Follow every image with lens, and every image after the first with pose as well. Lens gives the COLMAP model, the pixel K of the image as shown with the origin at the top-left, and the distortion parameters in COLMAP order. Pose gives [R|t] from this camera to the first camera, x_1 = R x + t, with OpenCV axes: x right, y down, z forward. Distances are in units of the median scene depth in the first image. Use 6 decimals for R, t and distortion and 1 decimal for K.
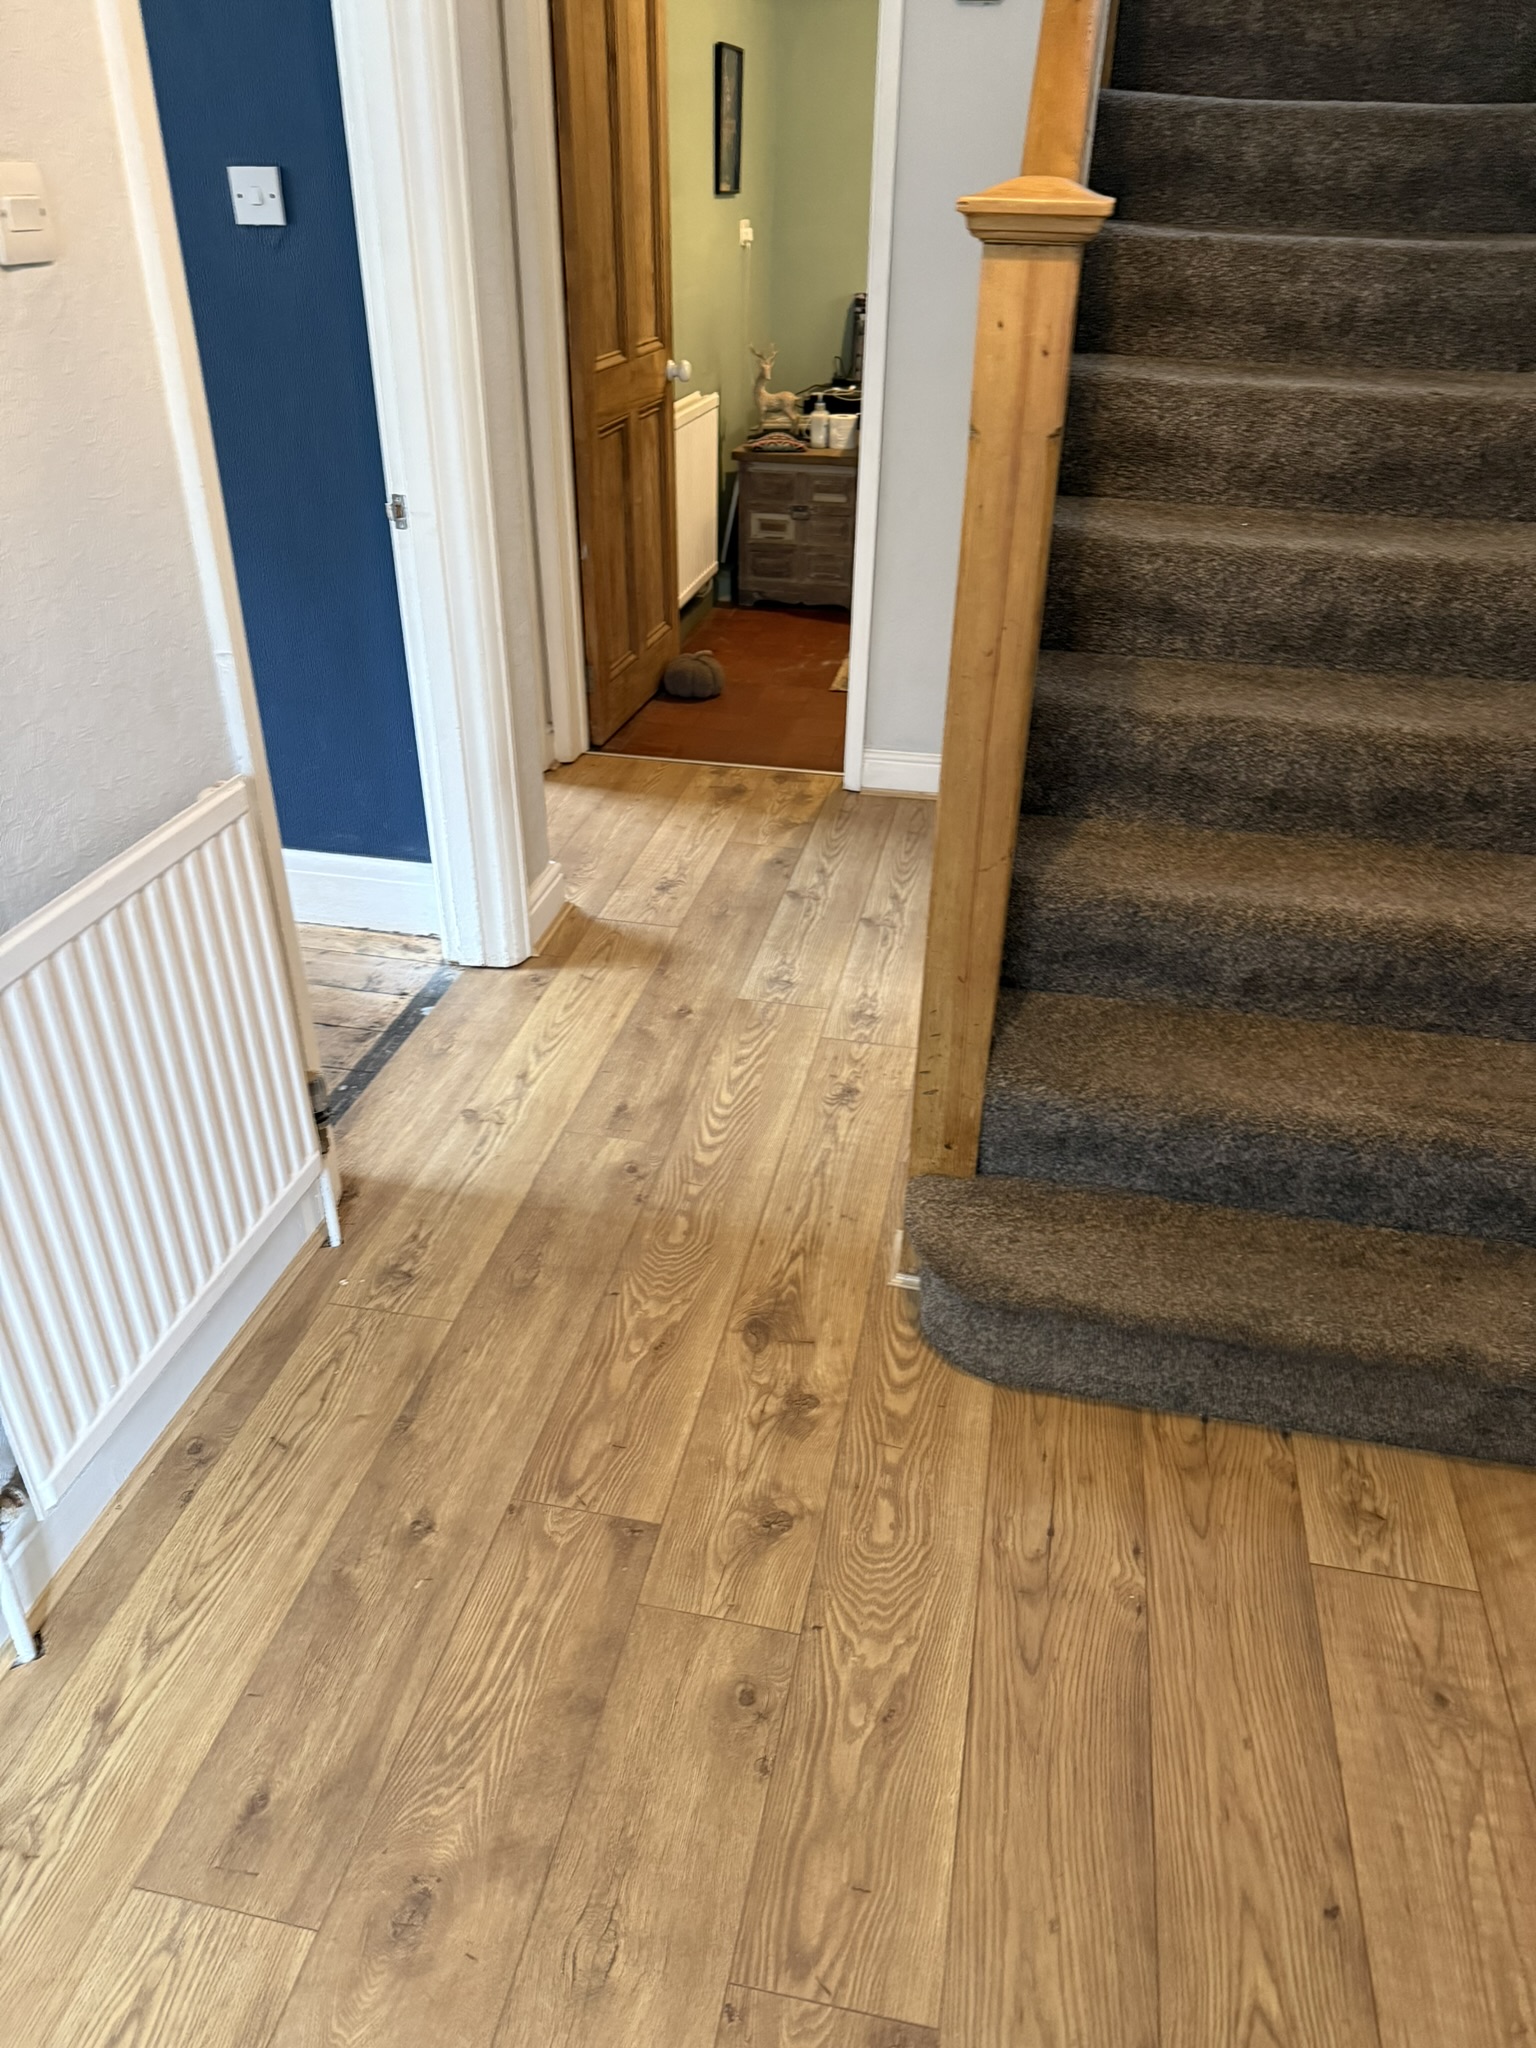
lens RADIAL K [[1438.7, 0, 757.6], [0, 1438.7, 1024.1], [0, 0, 1]] dist [0.088525, -0.130436]
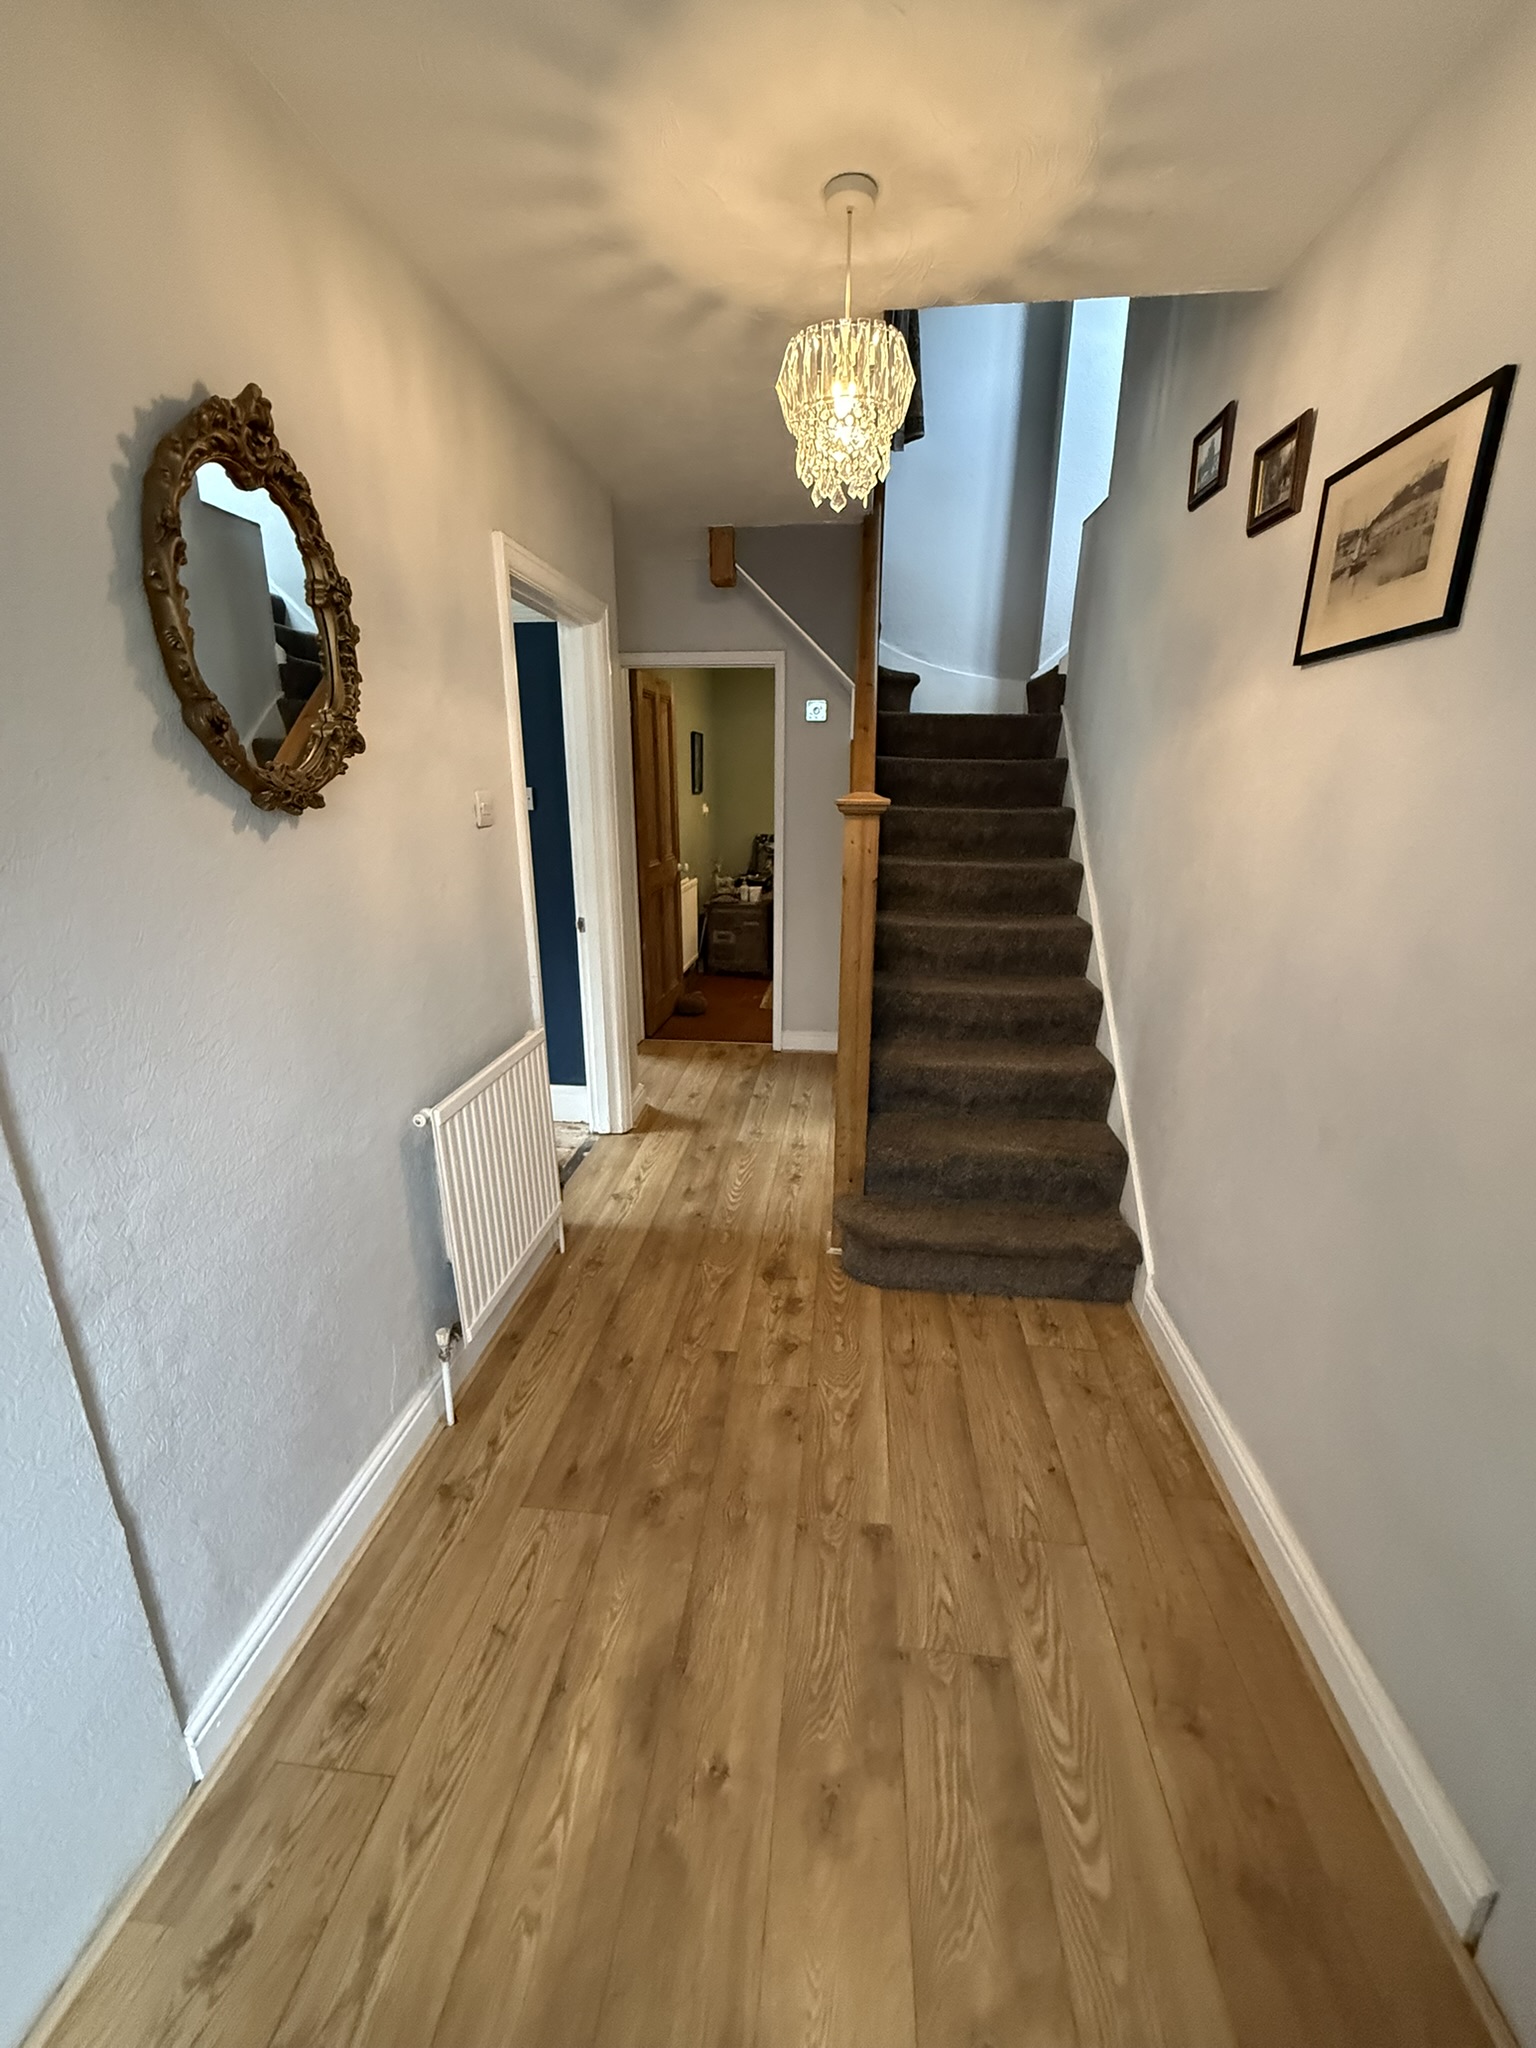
lens RADIAL K [[811.3, 0, 768.0], [0, 811.3, 1024.0], [0, 0, 1]] dist [-0.001841, 0.000109]
pose [[0.995263, -0.036169, 0.090237, -0.100372], [0.056243, 0.971327, -0.231000, 0.133980], [-0.079294, 0.234981, 0.968760, -0.262102]]
